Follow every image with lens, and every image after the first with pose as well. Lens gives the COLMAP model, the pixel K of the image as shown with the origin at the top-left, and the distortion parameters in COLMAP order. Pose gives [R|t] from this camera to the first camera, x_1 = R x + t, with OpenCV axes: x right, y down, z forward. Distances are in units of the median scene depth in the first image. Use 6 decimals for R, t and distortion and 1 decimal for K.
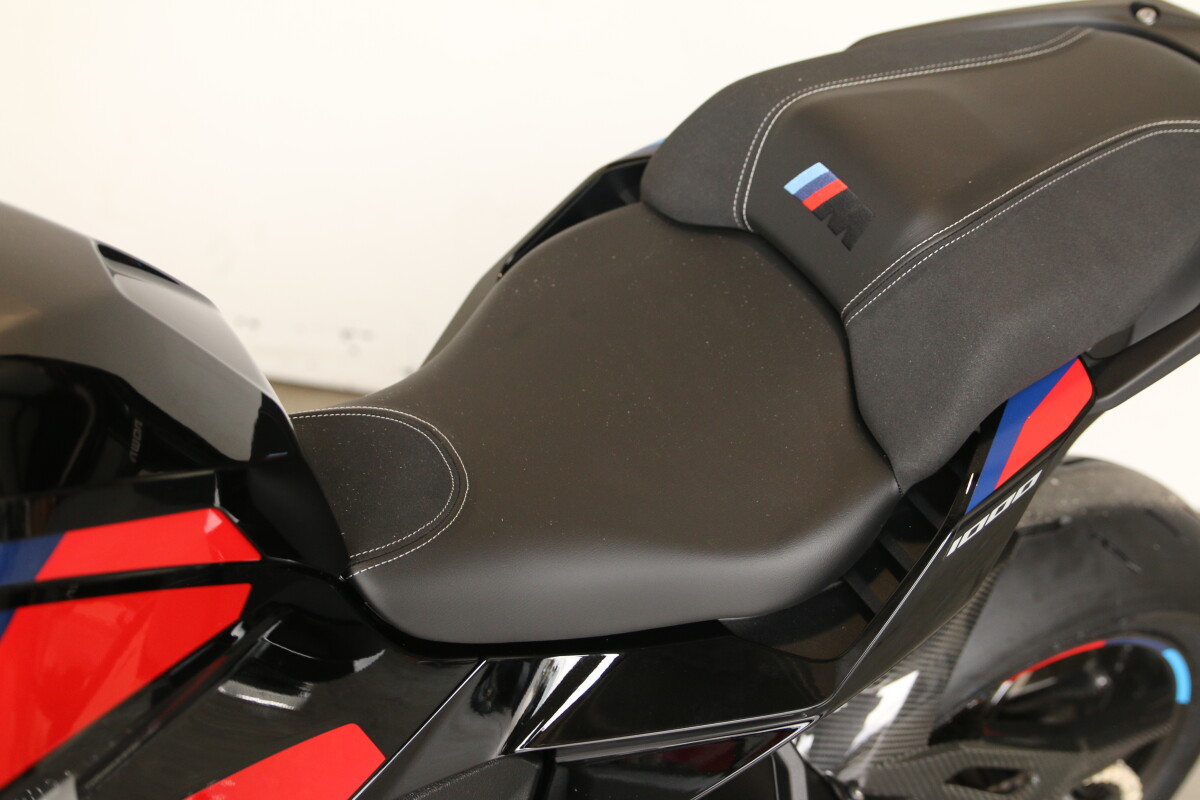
lens RADIAL K [[1760.8, 0, 600.9], [0, 1760.8, 398.5], [0, 0, 1]] dist [-0.053830, 0.000000]
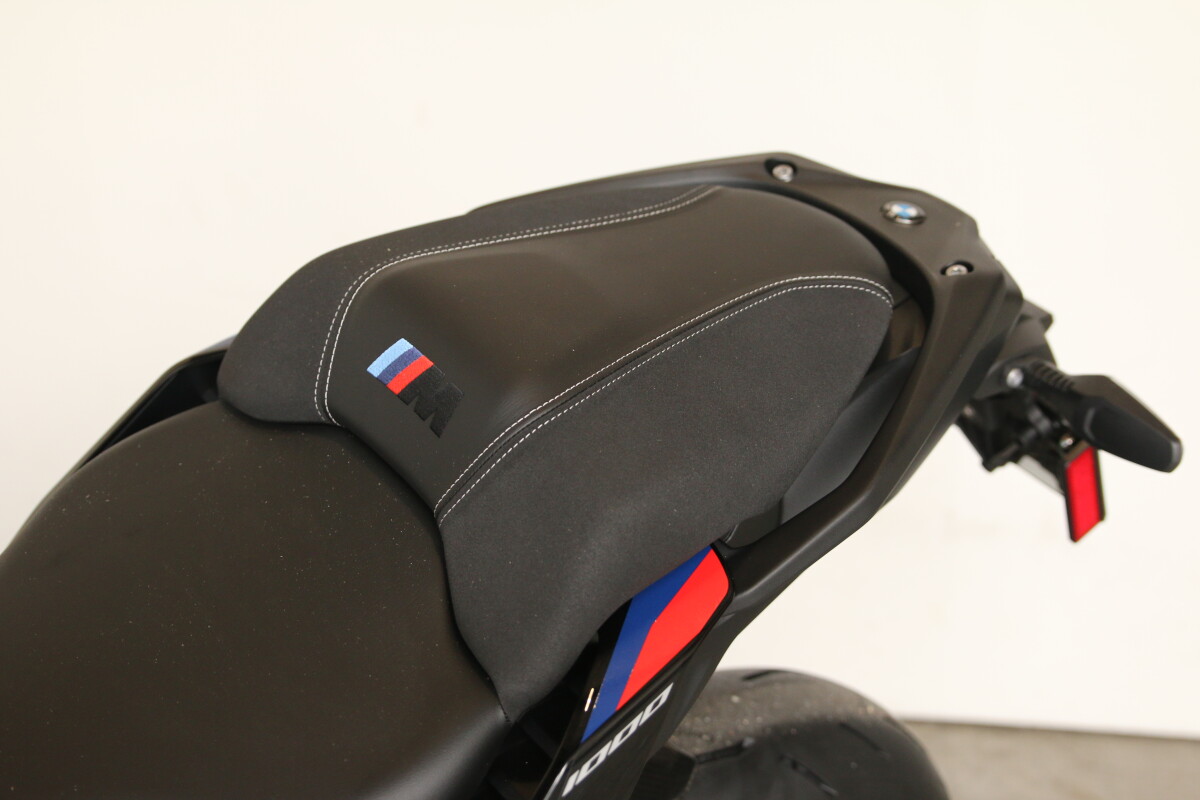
lens RADIAL K [[1760.8, 0, 597.4], [0, 1760.8, 401.2], [0, 0, 1]] dist [-0.053830, 0.000000]
pose [[0.989444, -0.044570, 0.137889, 0.100121], [0.062925, 0.989282, -0.131762, 0.015133], [-0.130539, 0.139048, 0.981644, 0.154400]]
